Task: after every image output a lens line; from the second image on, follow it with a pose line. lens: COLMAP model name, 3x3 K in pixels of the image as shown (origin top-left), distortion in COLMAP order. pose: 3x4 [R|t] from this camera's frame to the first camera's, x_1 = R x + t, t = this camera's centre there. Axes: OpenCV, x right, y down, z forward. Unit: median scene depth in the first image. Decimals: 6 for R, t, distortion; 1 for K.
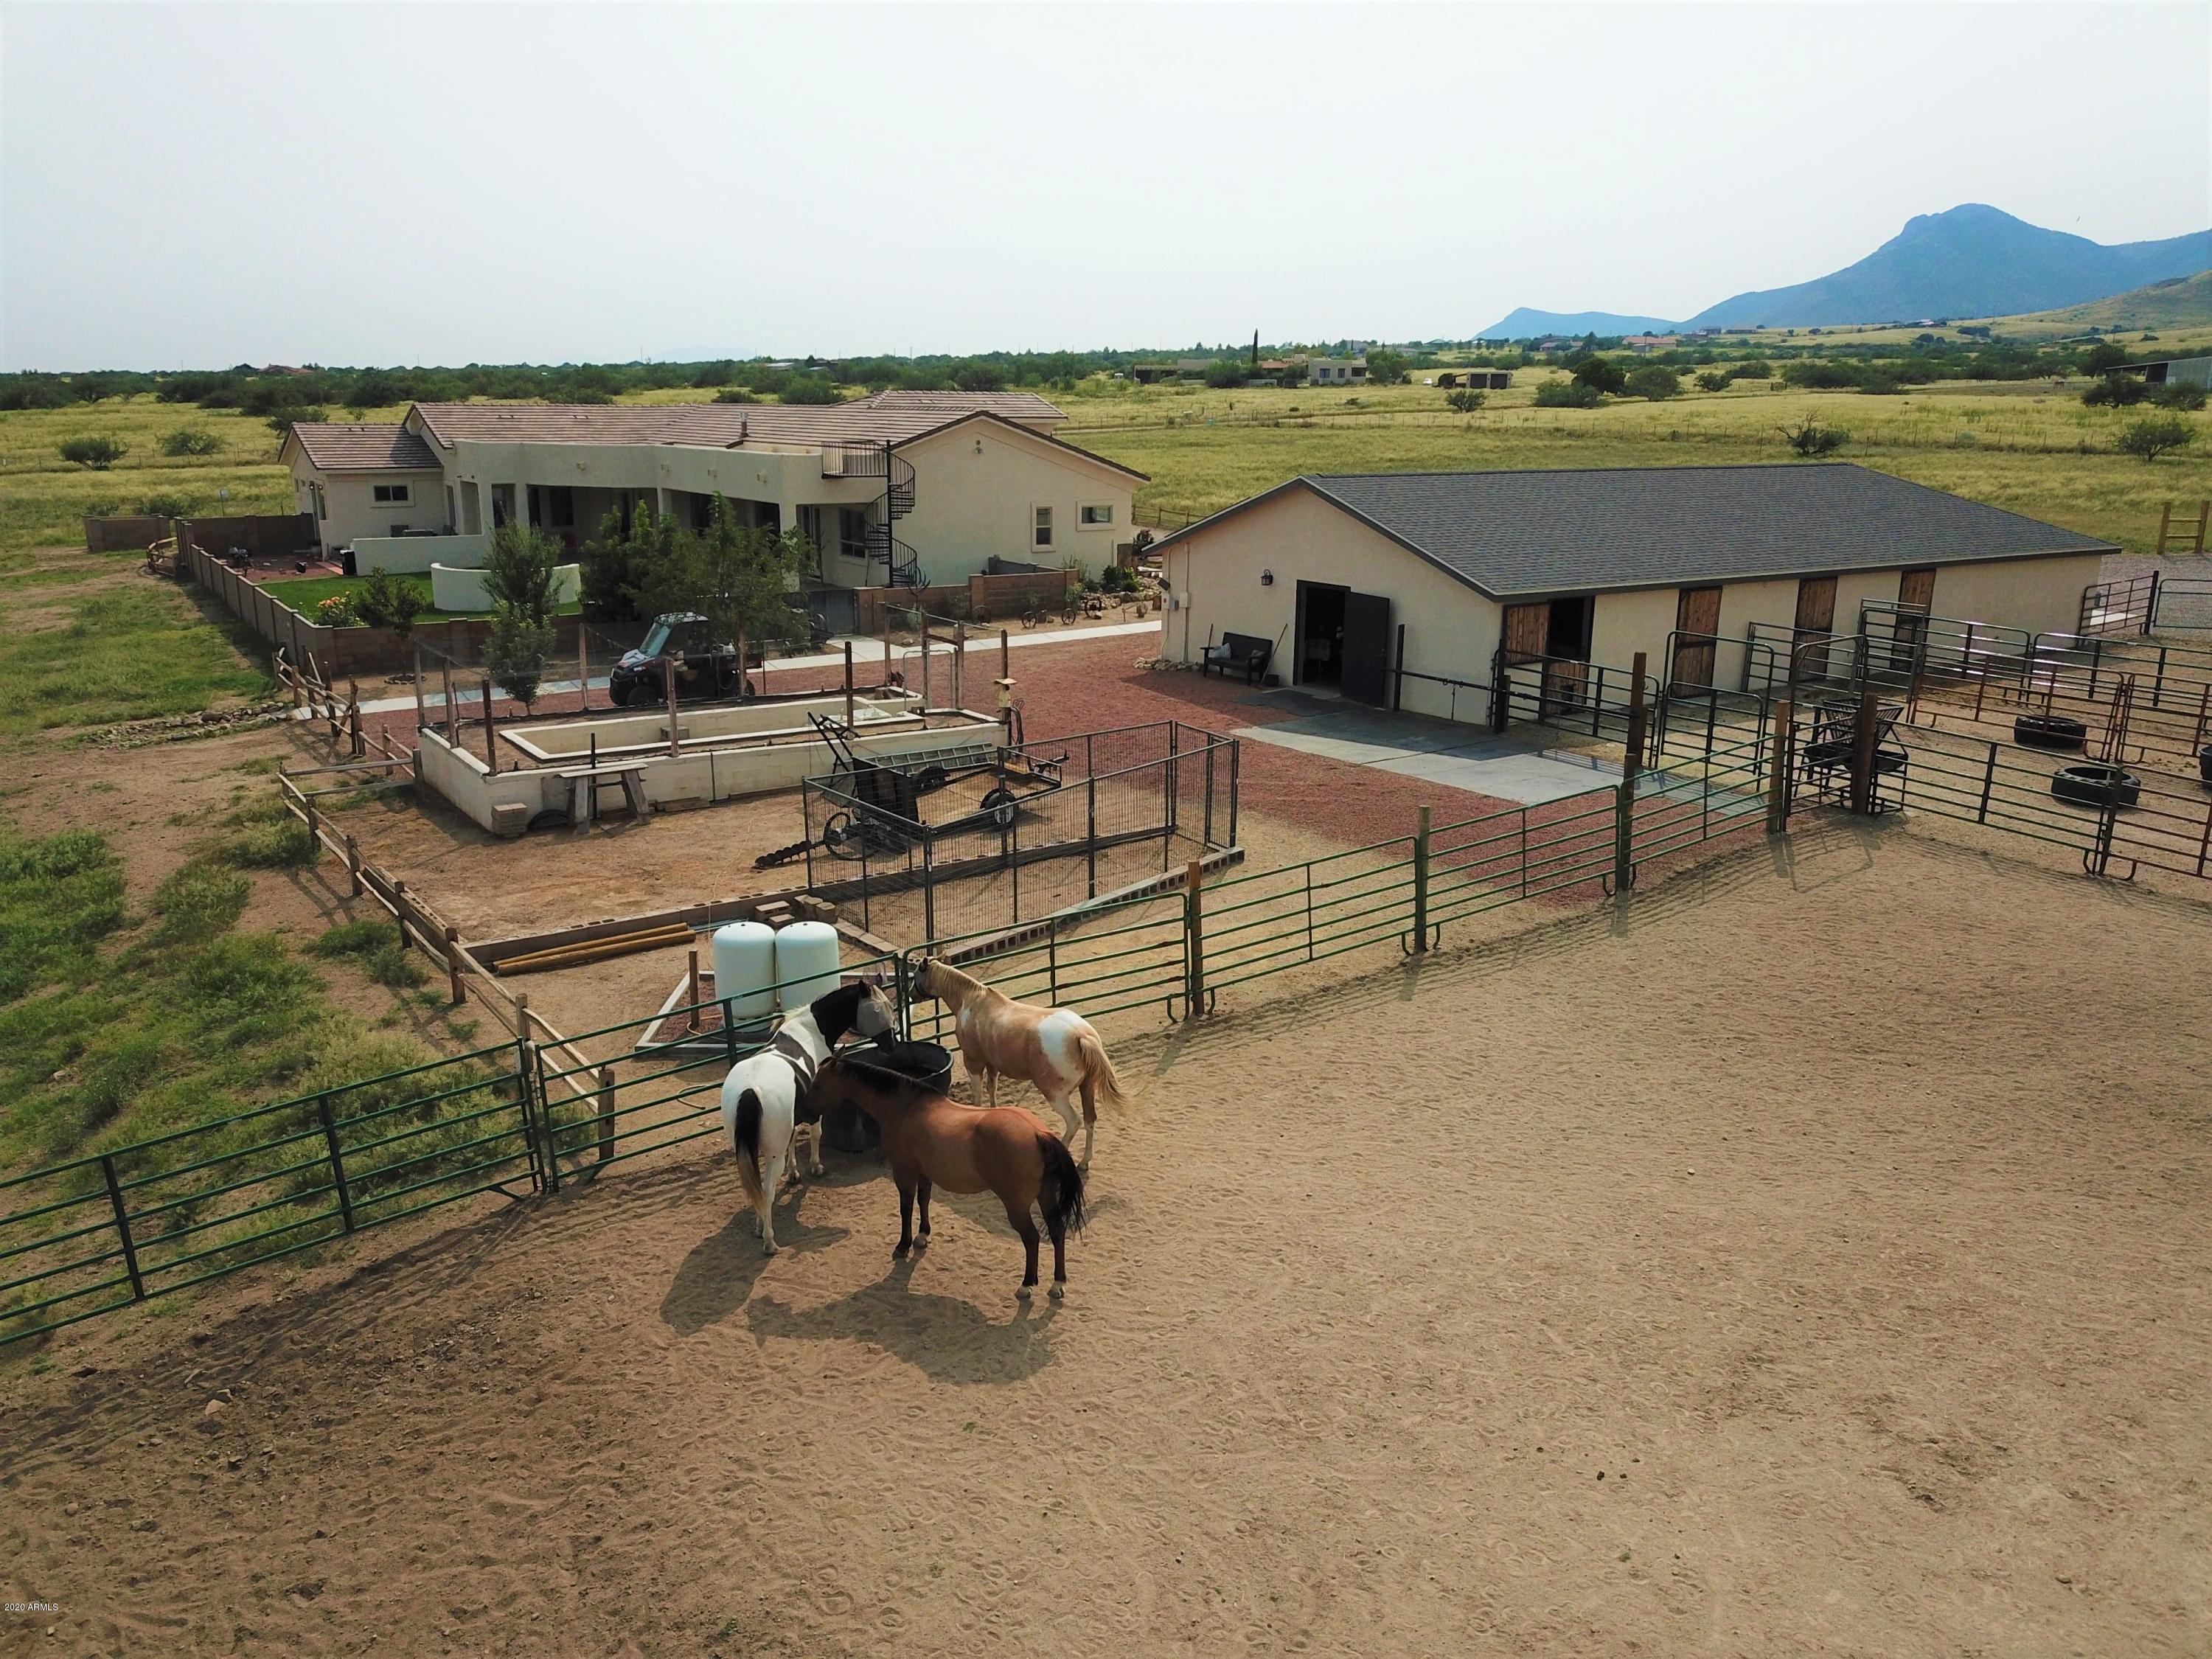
lens RADIAL K [[1679.7, 0, 1106.0], [0, 1679.7, 829.5], [0, 0, 1]] dist [0.014257, -0.010205]
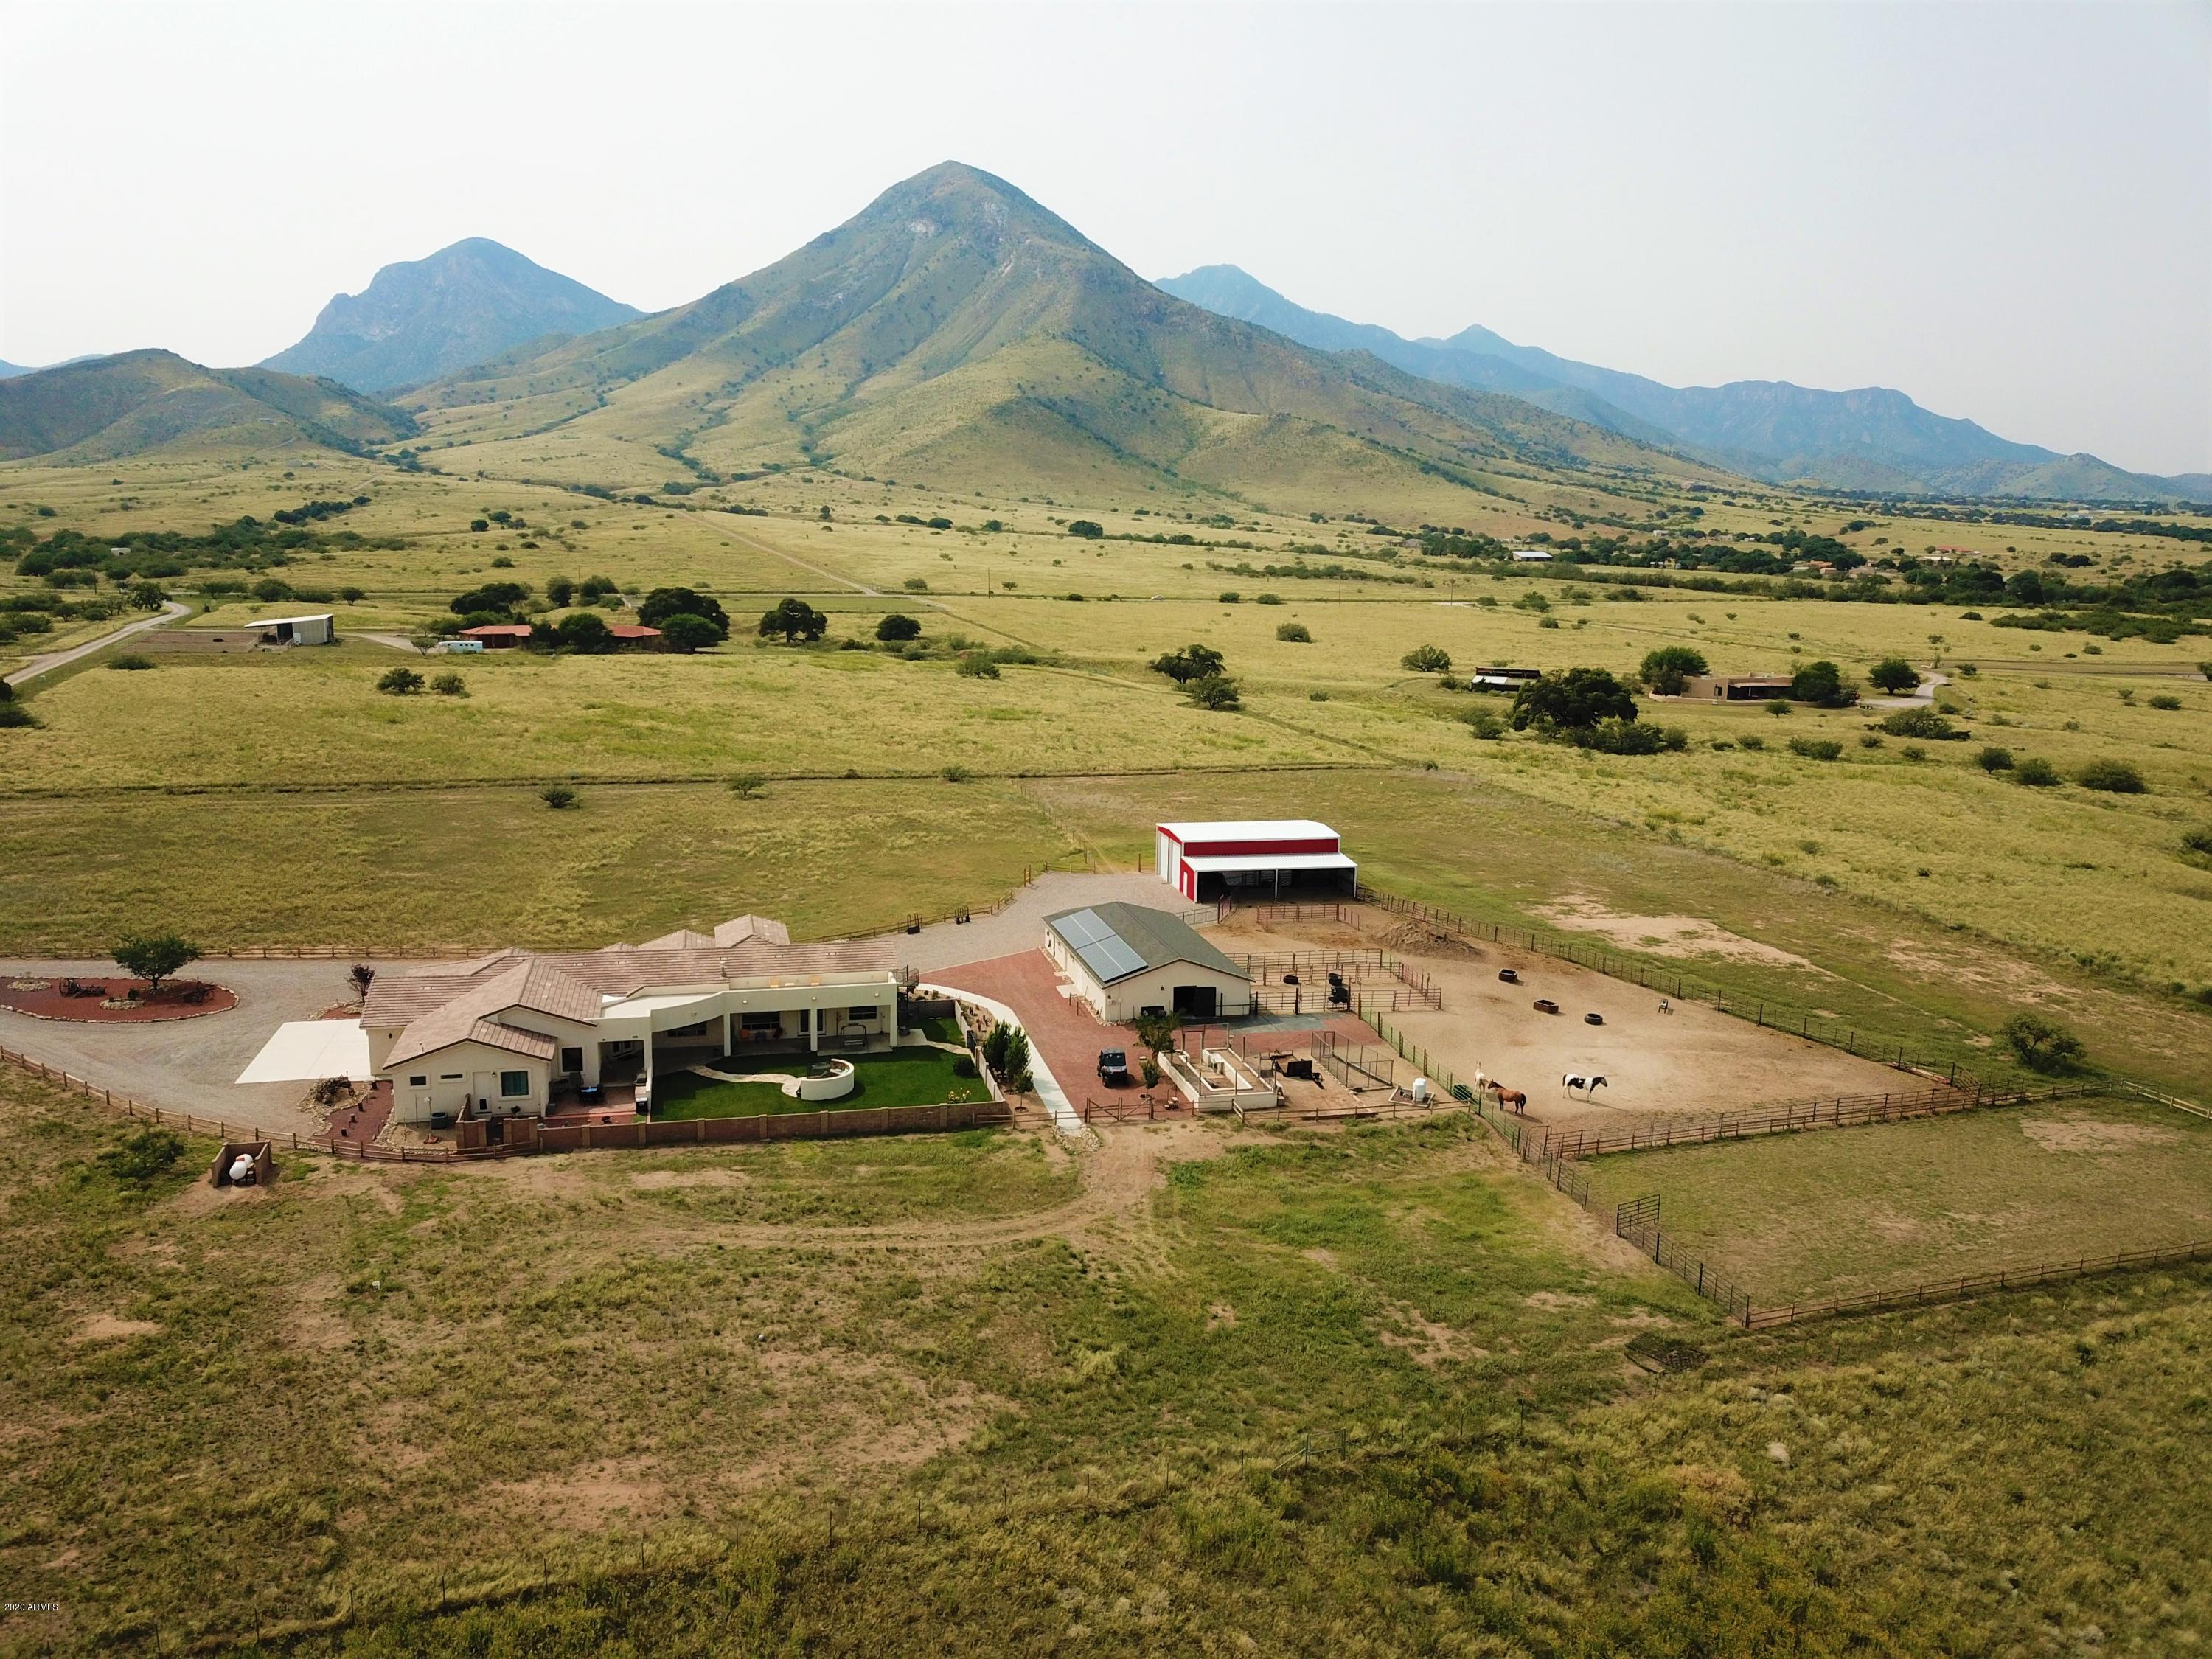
lens RADIAL K [[1679.7, 0, 1106.0], [0, 1679.7, 829.5], [0, 0, 1]] dist [0.014257, -0.010205]
pose [[0.337713, -0.165111, 0.926654, -0.312175], [0.218094, 0.971428, 0.093606, -0.083302], [-0.915634, 0.170486, 0.364073, -0.015523]]
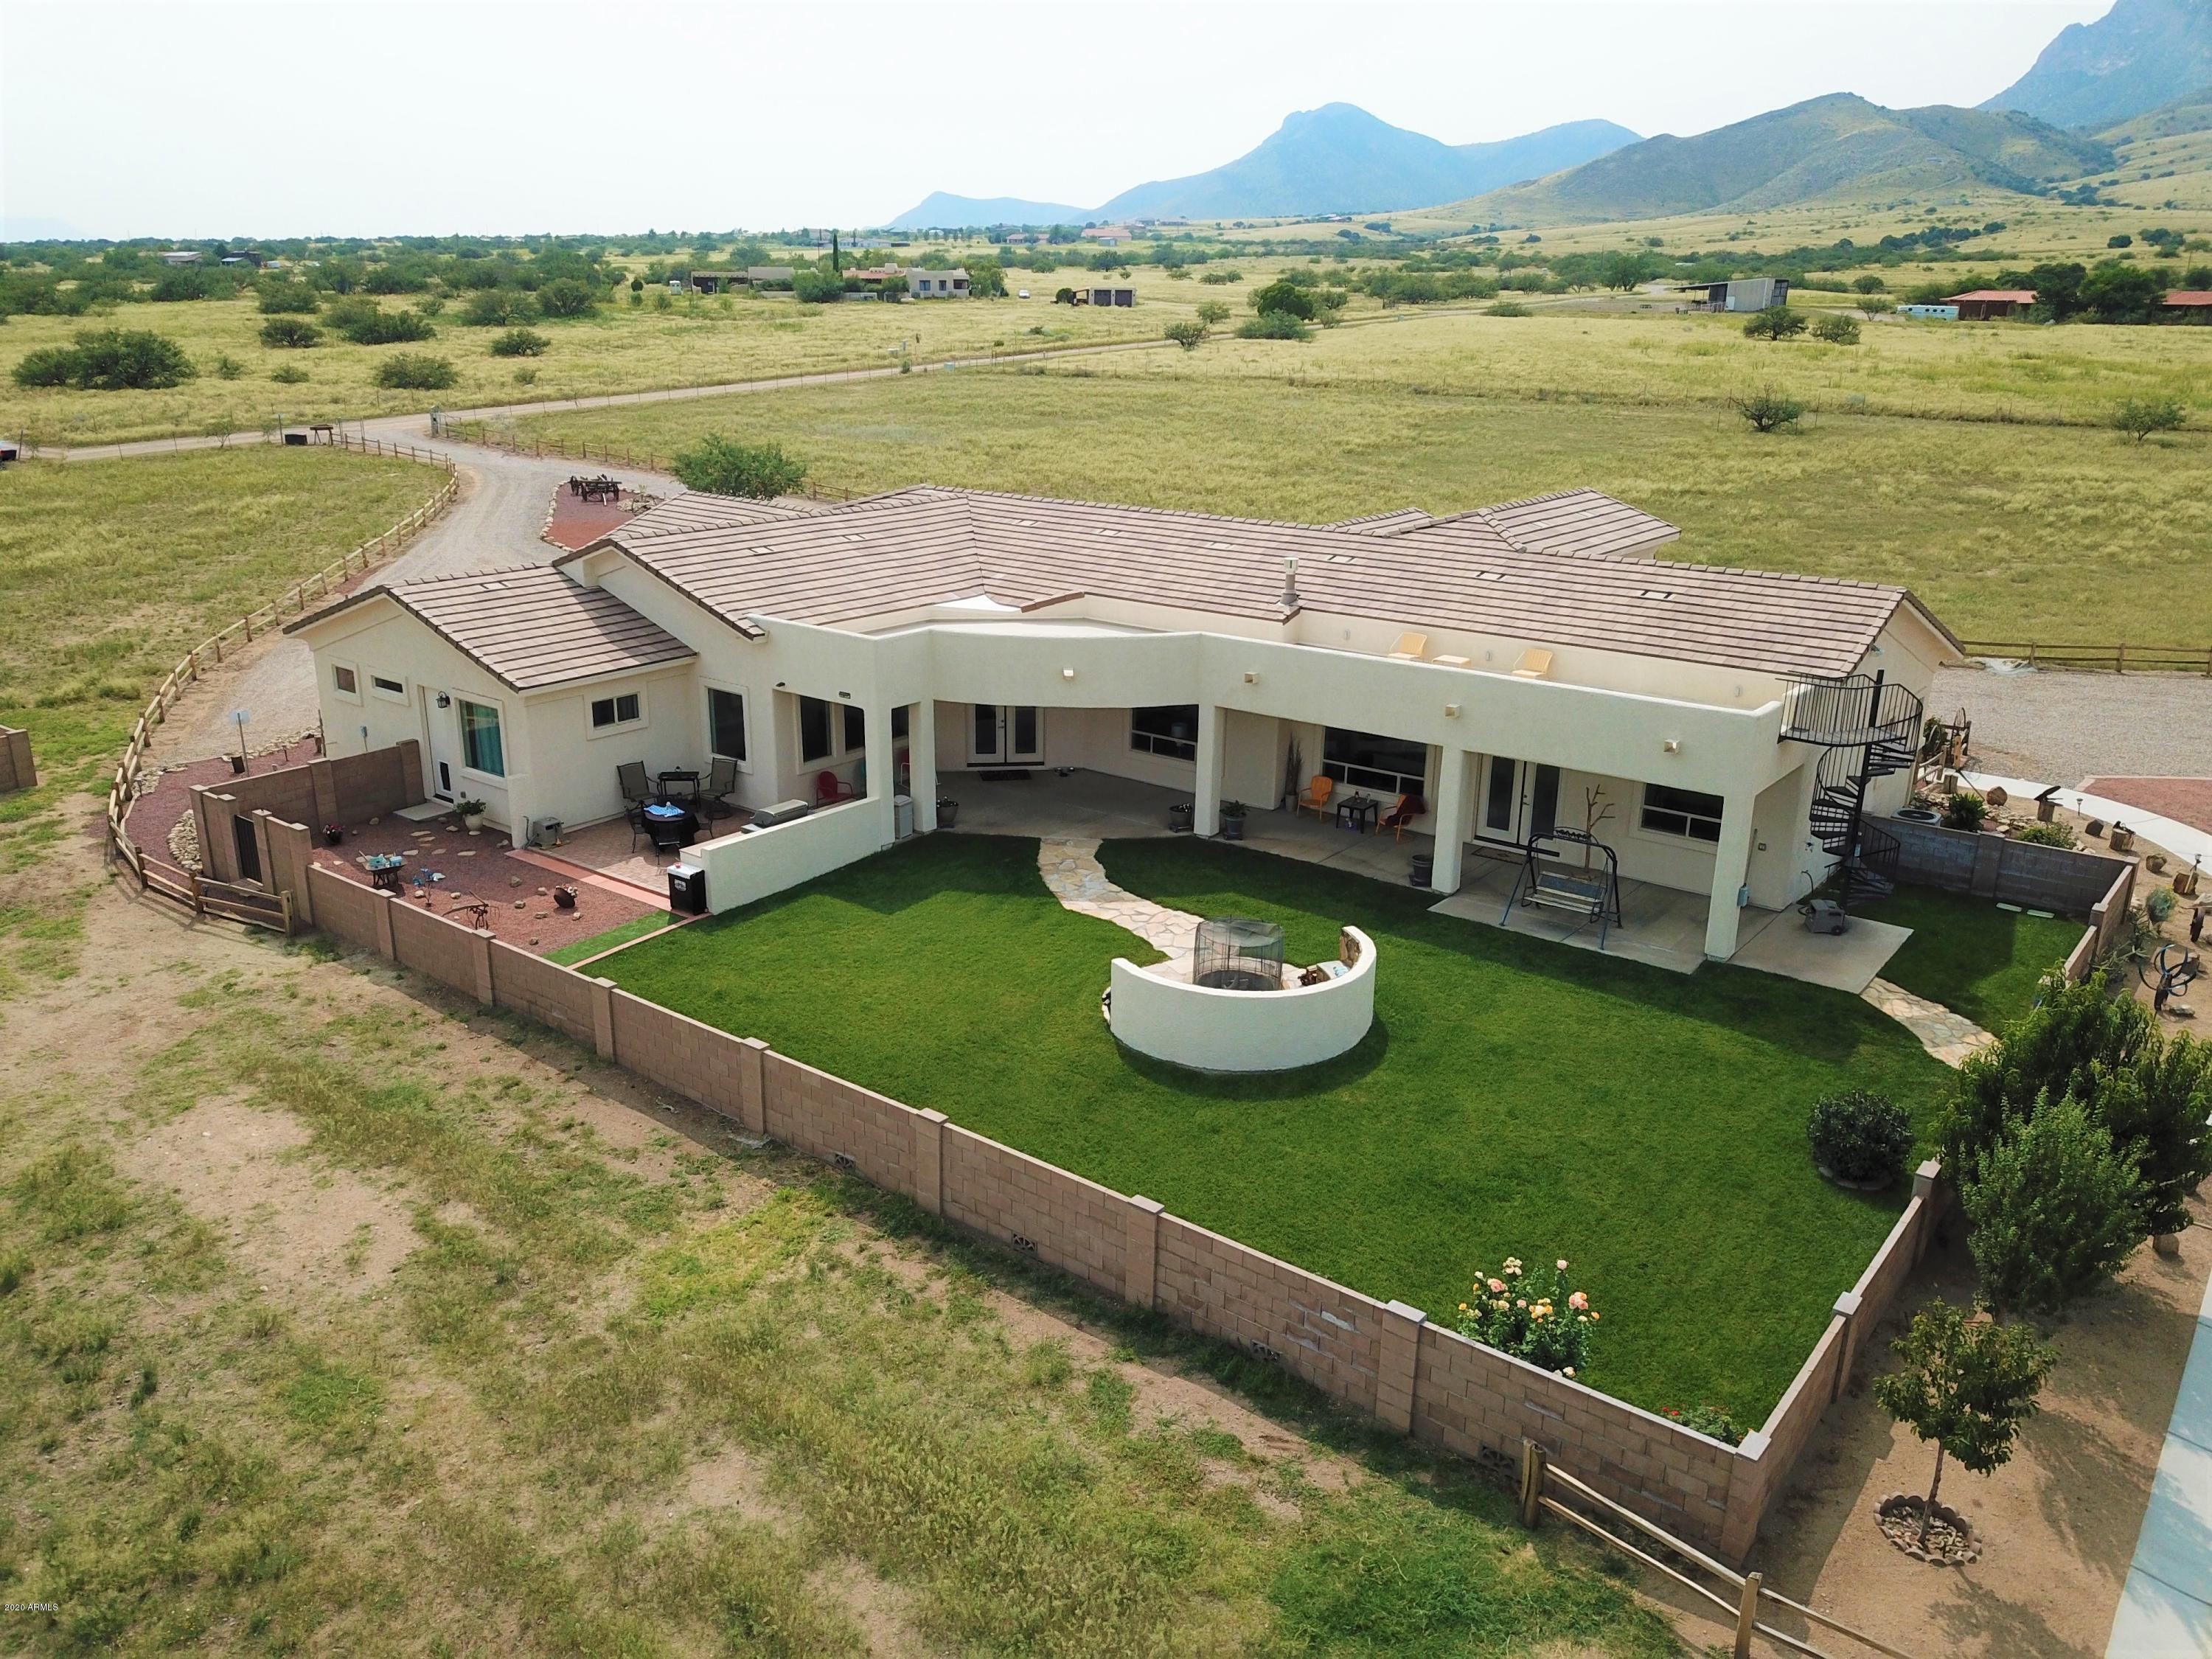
lens RADIAL K [[1679.7, 0, 1106.0], [0, 1679.7, 829.5], [0, 0, 1]] dist [0.014257, -0.010205]
pose [[0.948532, -0.095330, 0.301993, -0.083125], [0.076274, 0.994314, 0.074305, -0.035548], [-0.307360, -0.047446, 0.950410, 0.077897]]
